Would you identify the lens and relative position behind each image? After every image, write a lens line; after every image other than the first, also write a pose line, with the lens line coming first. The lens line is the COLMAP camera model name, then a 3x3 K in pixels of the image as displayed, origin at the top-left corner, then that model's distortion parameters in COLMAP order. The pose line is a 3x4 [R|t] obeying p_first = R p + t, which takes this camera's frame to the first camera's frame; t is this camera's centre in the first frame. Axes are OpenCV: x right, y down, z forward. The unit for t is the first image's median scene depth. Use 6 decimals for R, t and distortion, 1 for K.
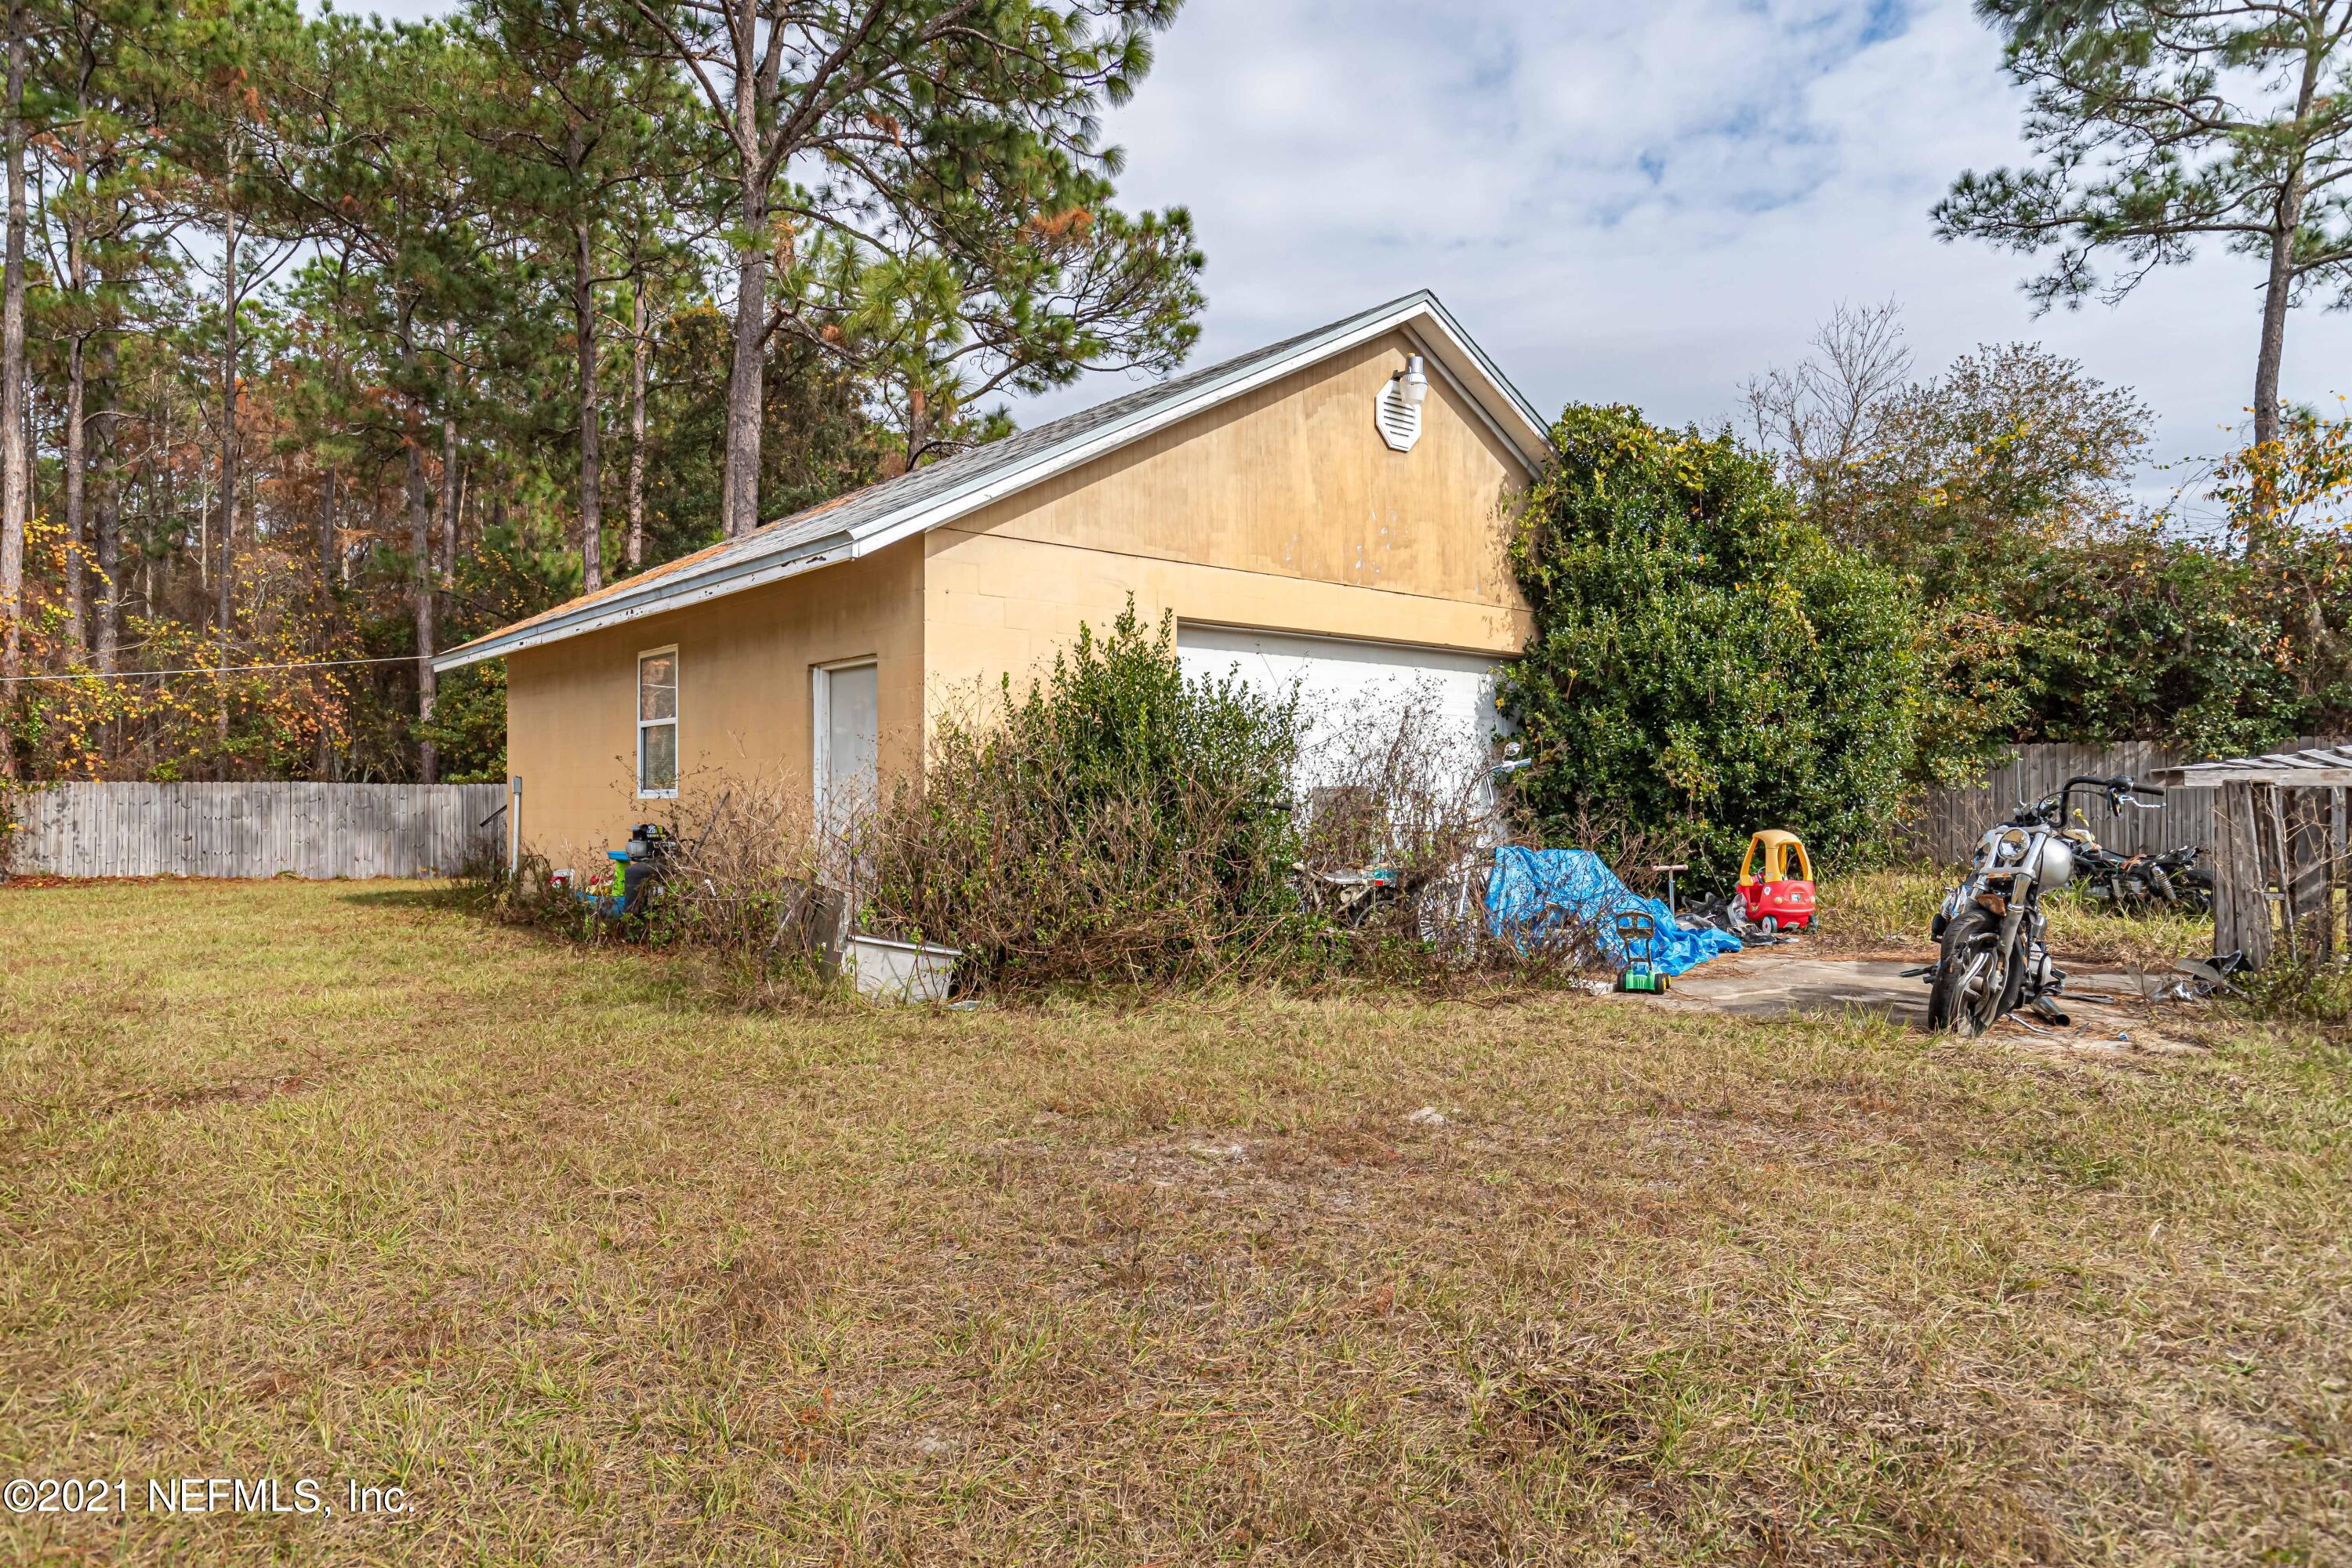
lens RADIAL K [[724.1, 0, 1176.0], [0, 724.1, 784.0], [0, 0, 1]] dist [0.000524, -0.000013]
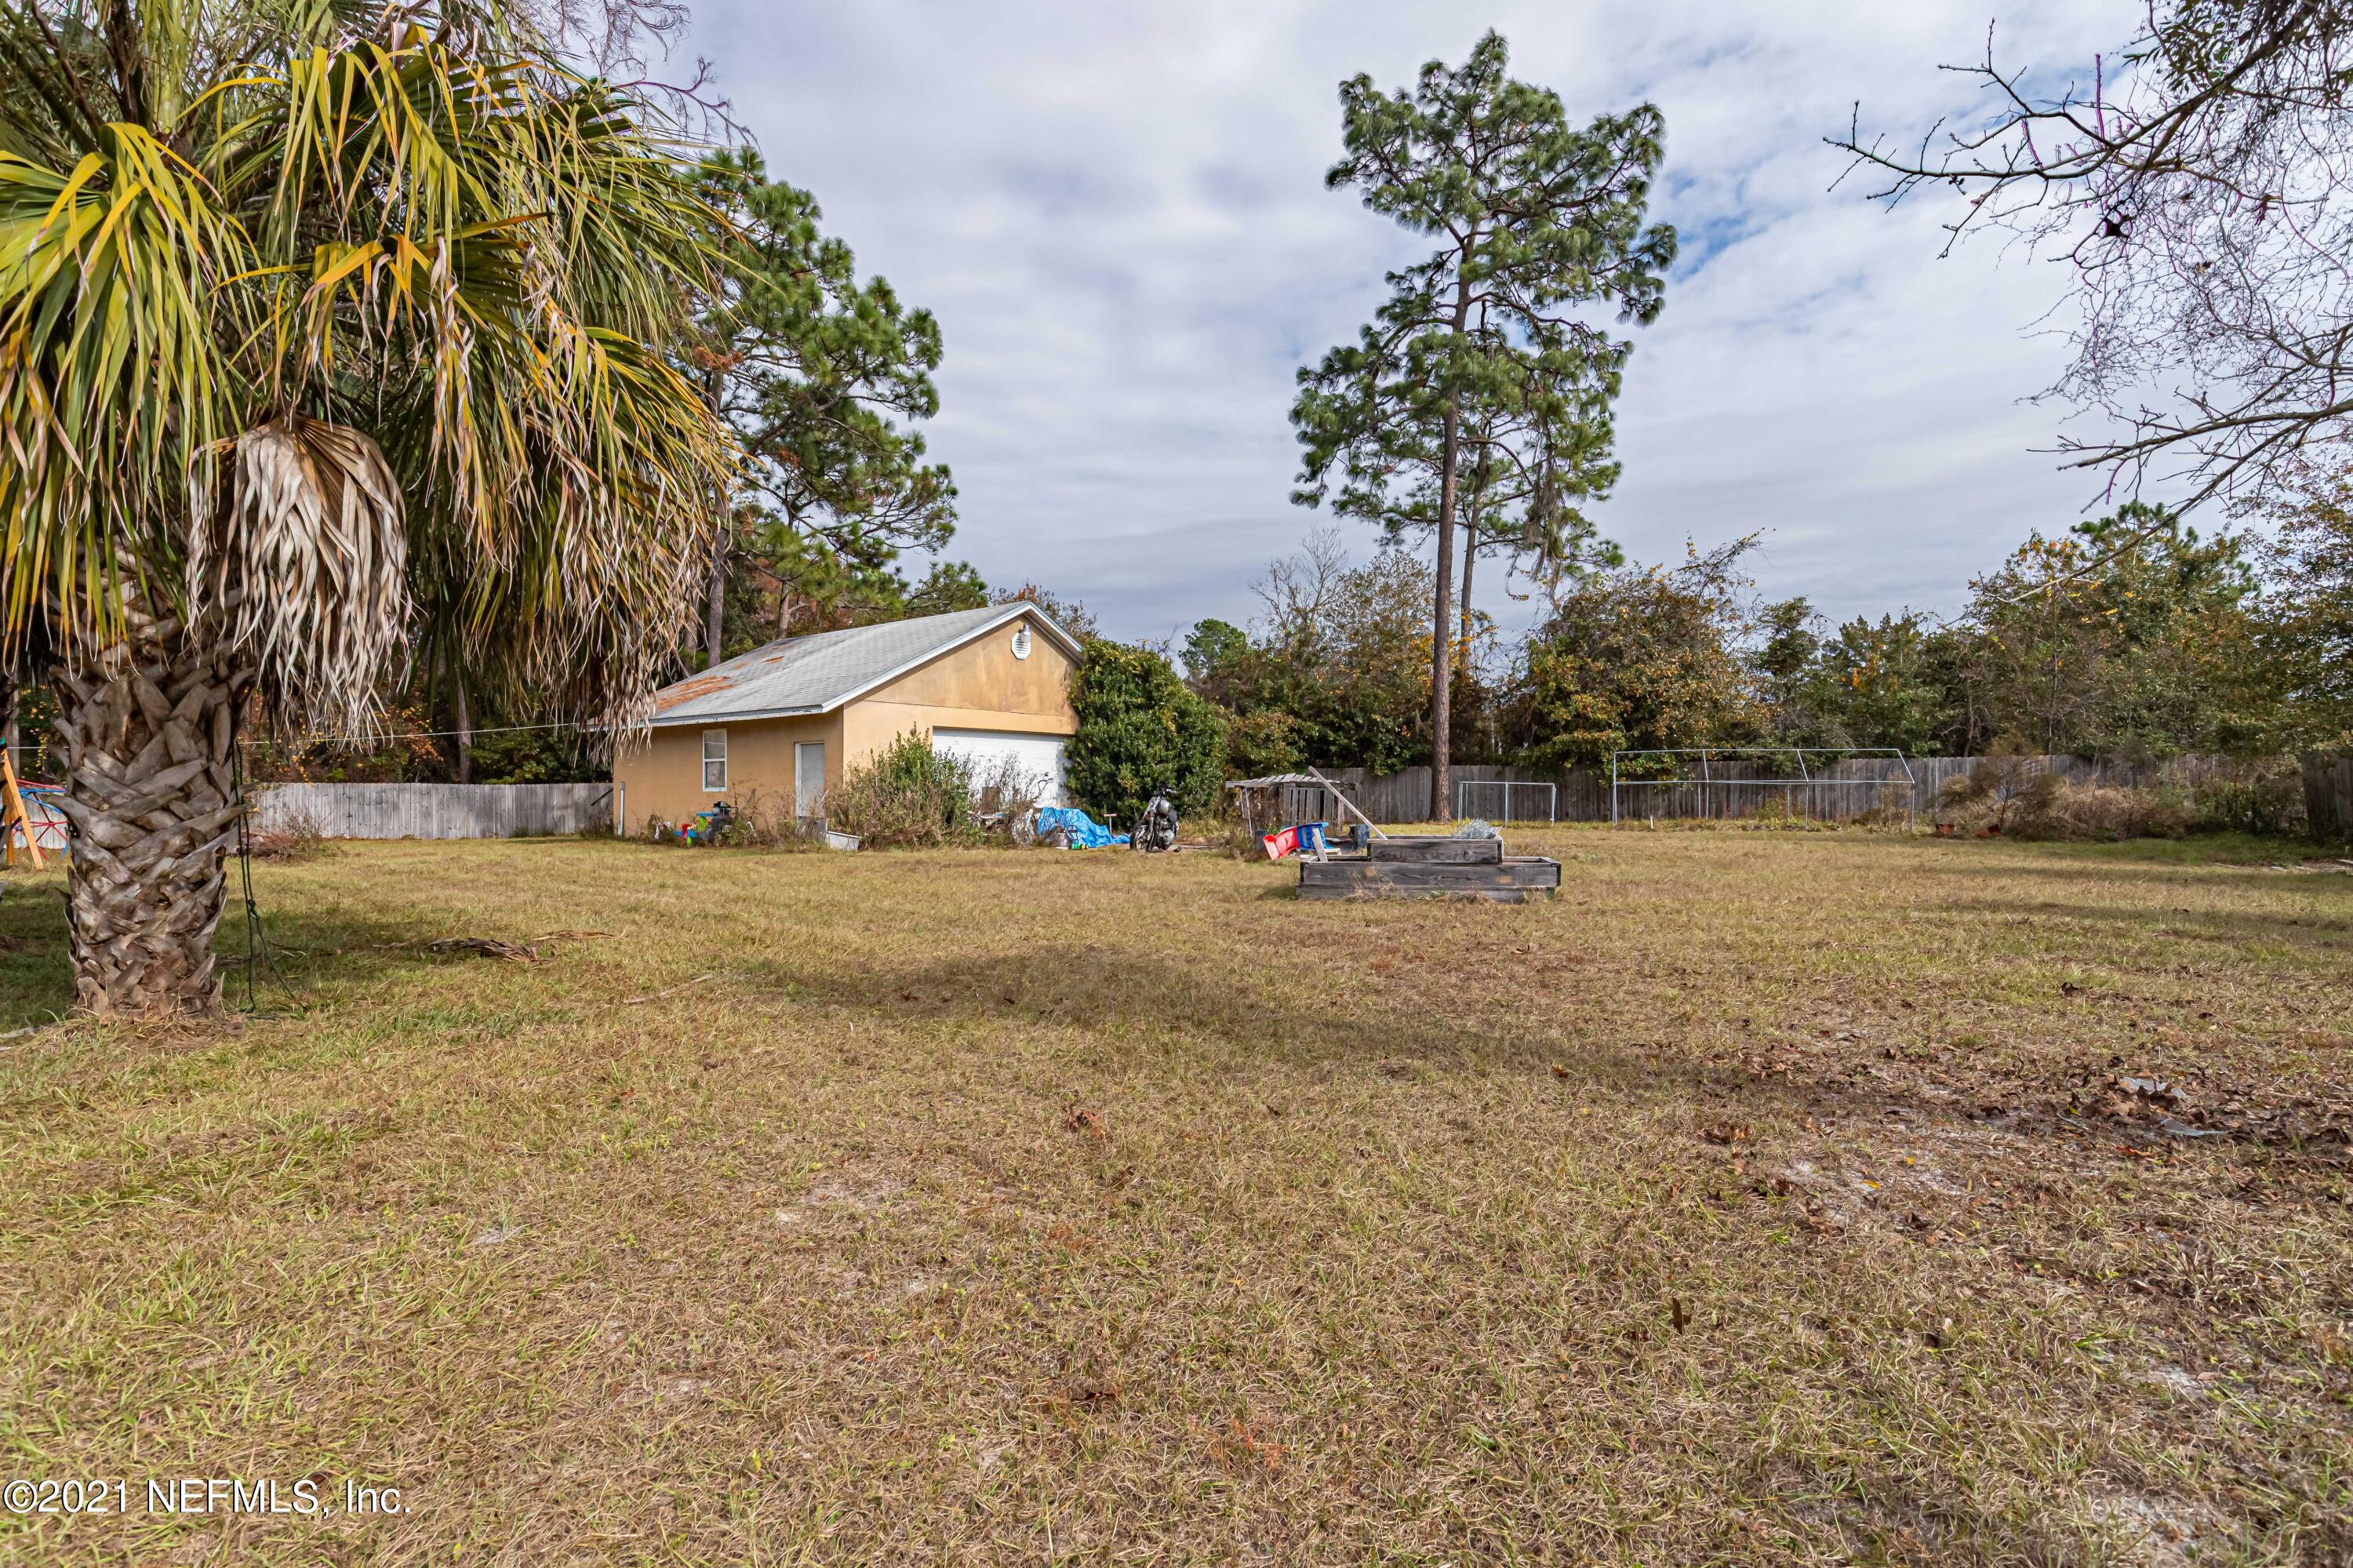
lens RADIAL K [[1058.3, 0, 1176.5], [0, 1058.3, 784.0], [0, 0, 1]] dist [0.008404, -0.000772]
pose [[0.984432, 0.001577, 0.175758, 0.191911], [-0.001750, 0.999998, 0.000831, -0.010685], [-0.175756, -0.001126, 0.984433, -2.885034]]
